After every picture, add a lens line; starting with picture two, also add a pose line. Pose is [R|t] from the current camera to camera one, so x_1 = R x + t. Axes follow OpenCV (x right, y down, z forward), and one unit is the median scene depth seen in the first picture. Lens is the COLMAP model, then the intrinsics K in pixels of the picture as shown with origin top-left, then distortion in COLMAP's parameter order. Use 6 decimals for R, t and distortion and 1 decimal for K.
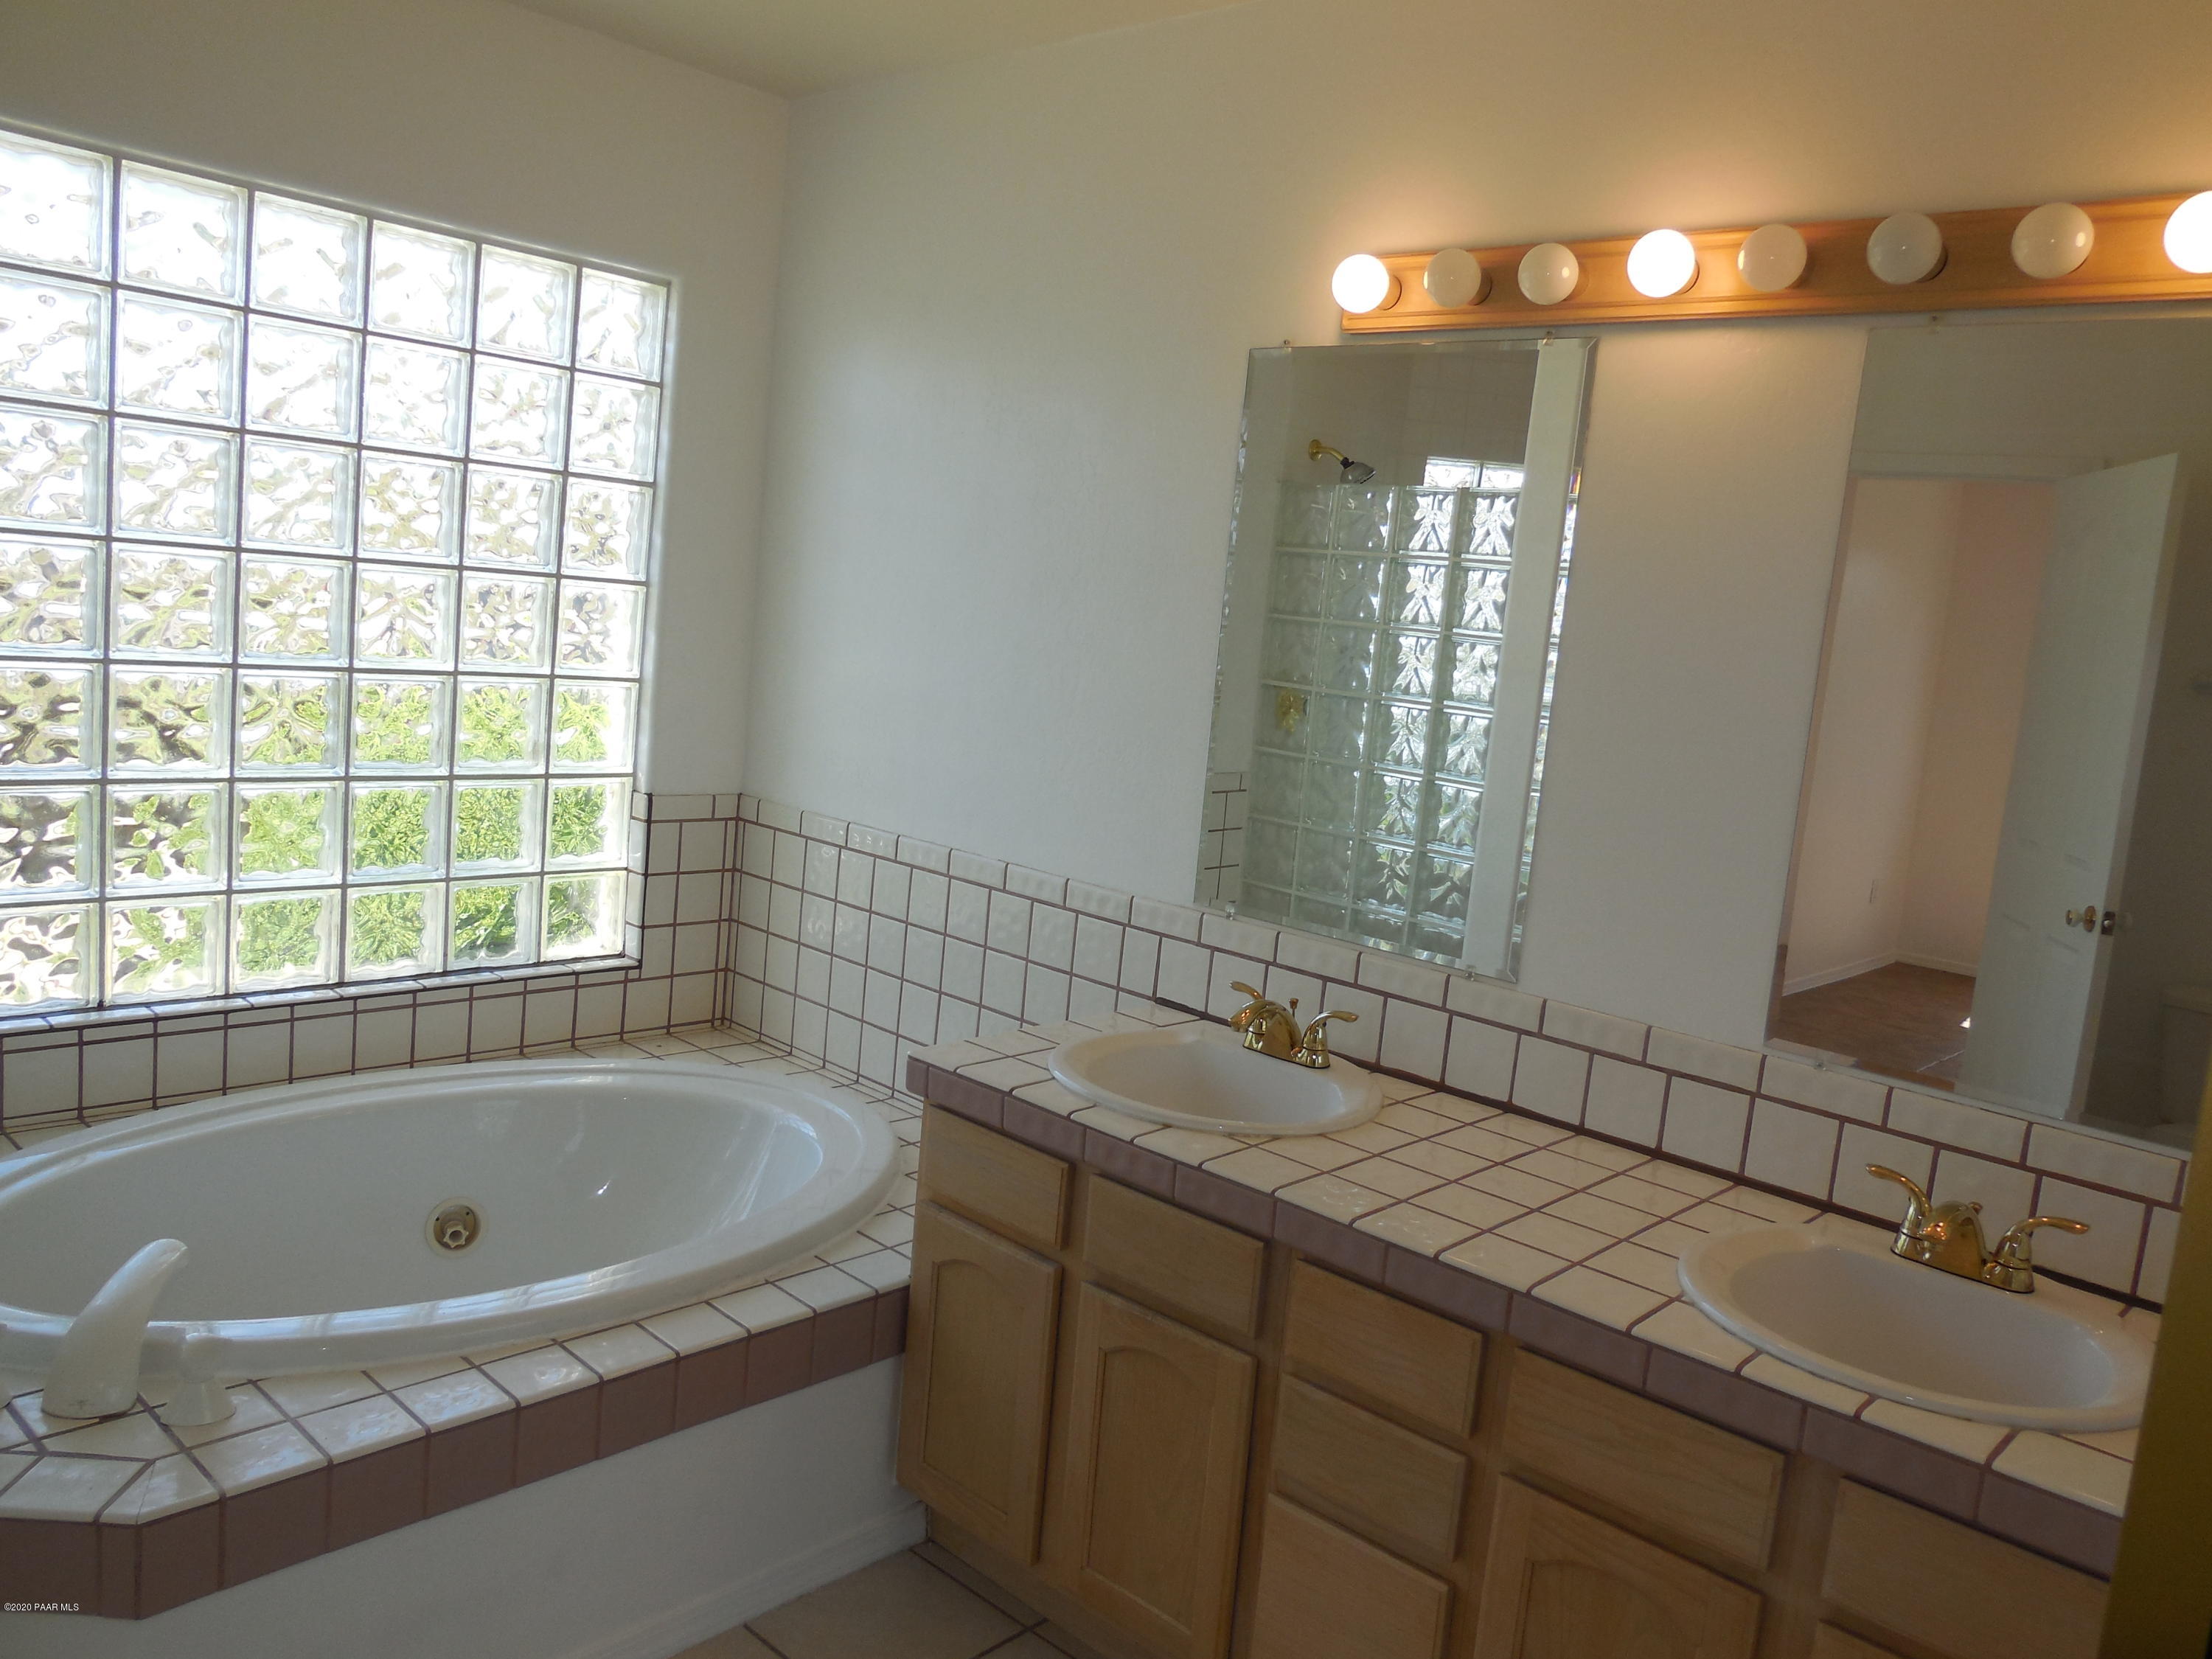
lens RADIAL K [[1665.6, 0, 1106.9], [0, 1665.6, 817.5], [0, 0, 1]] dist [-0.023302, 0.016760]
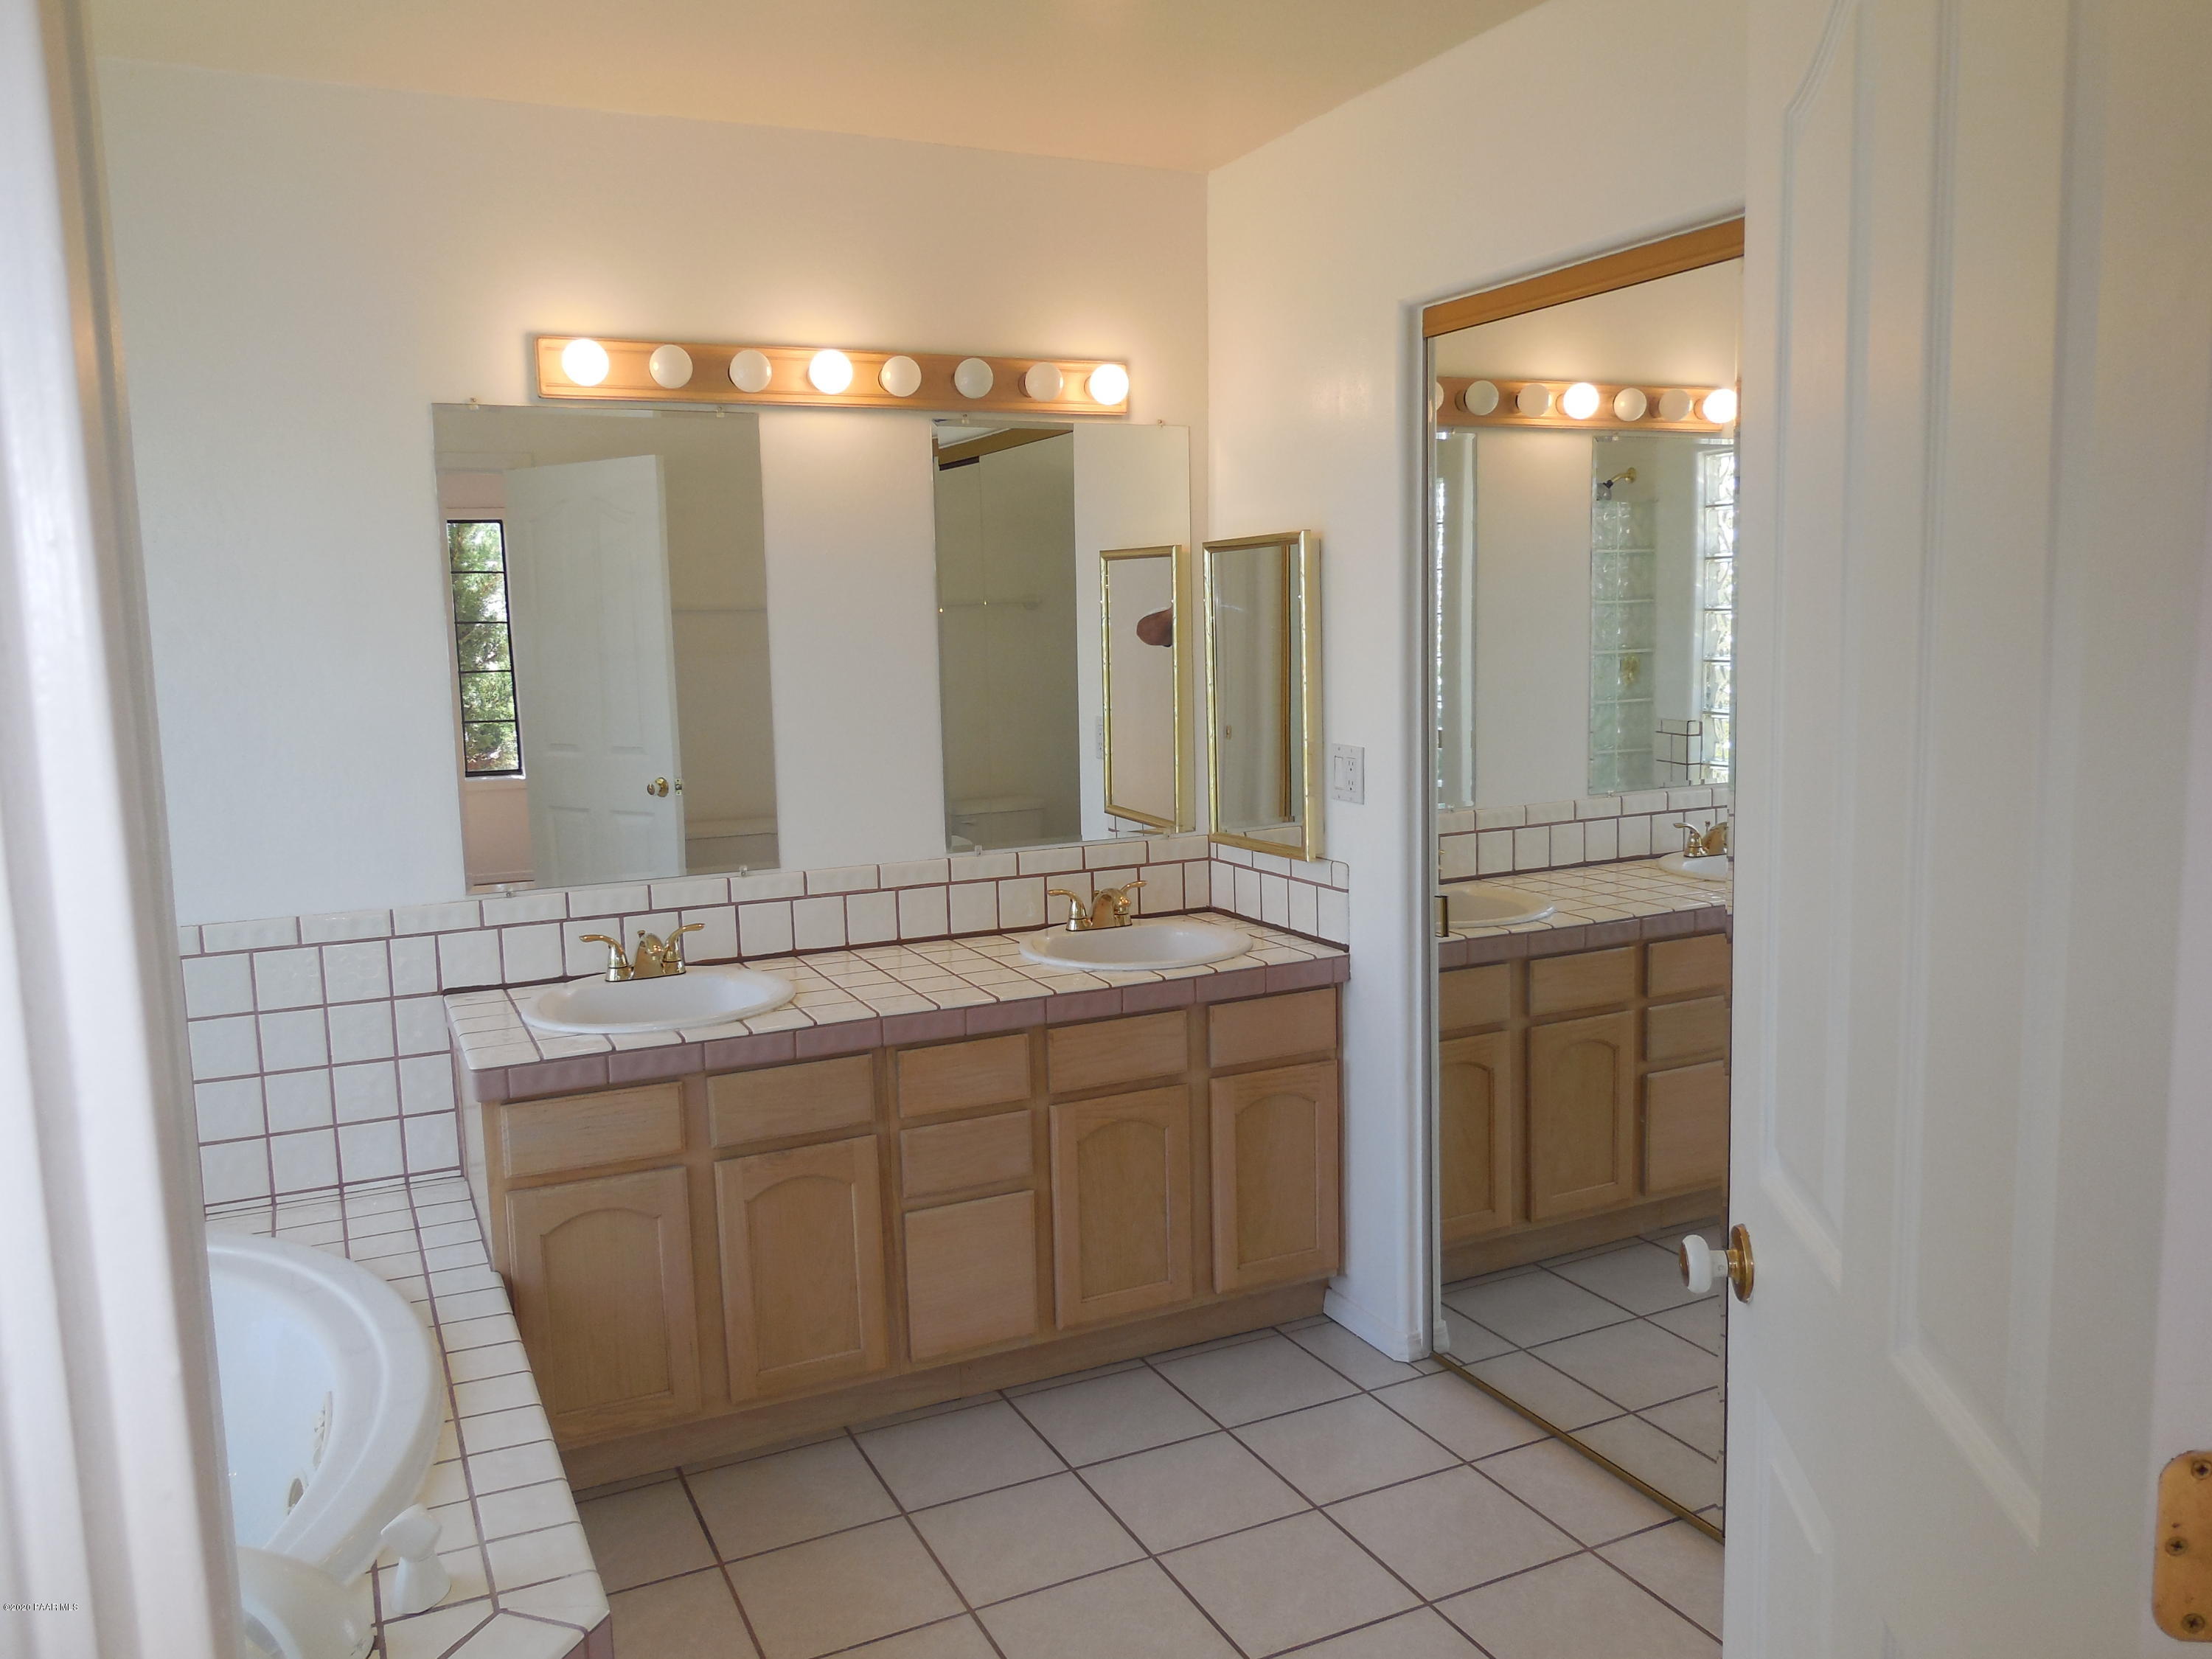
lens RADIAL K [[1665.6, 0, 1103.6], [0, 1665.6, 831.6], [0, 0, 1]] dist [-0.023302, 0.016760]
pose [[0.367698, -0.223270, 0.902745, -1.062349], [0.180629, 0.969410, 0.166186, -0.132868], [-0.912234, 0.101956, 0.396780, 0.210413]]
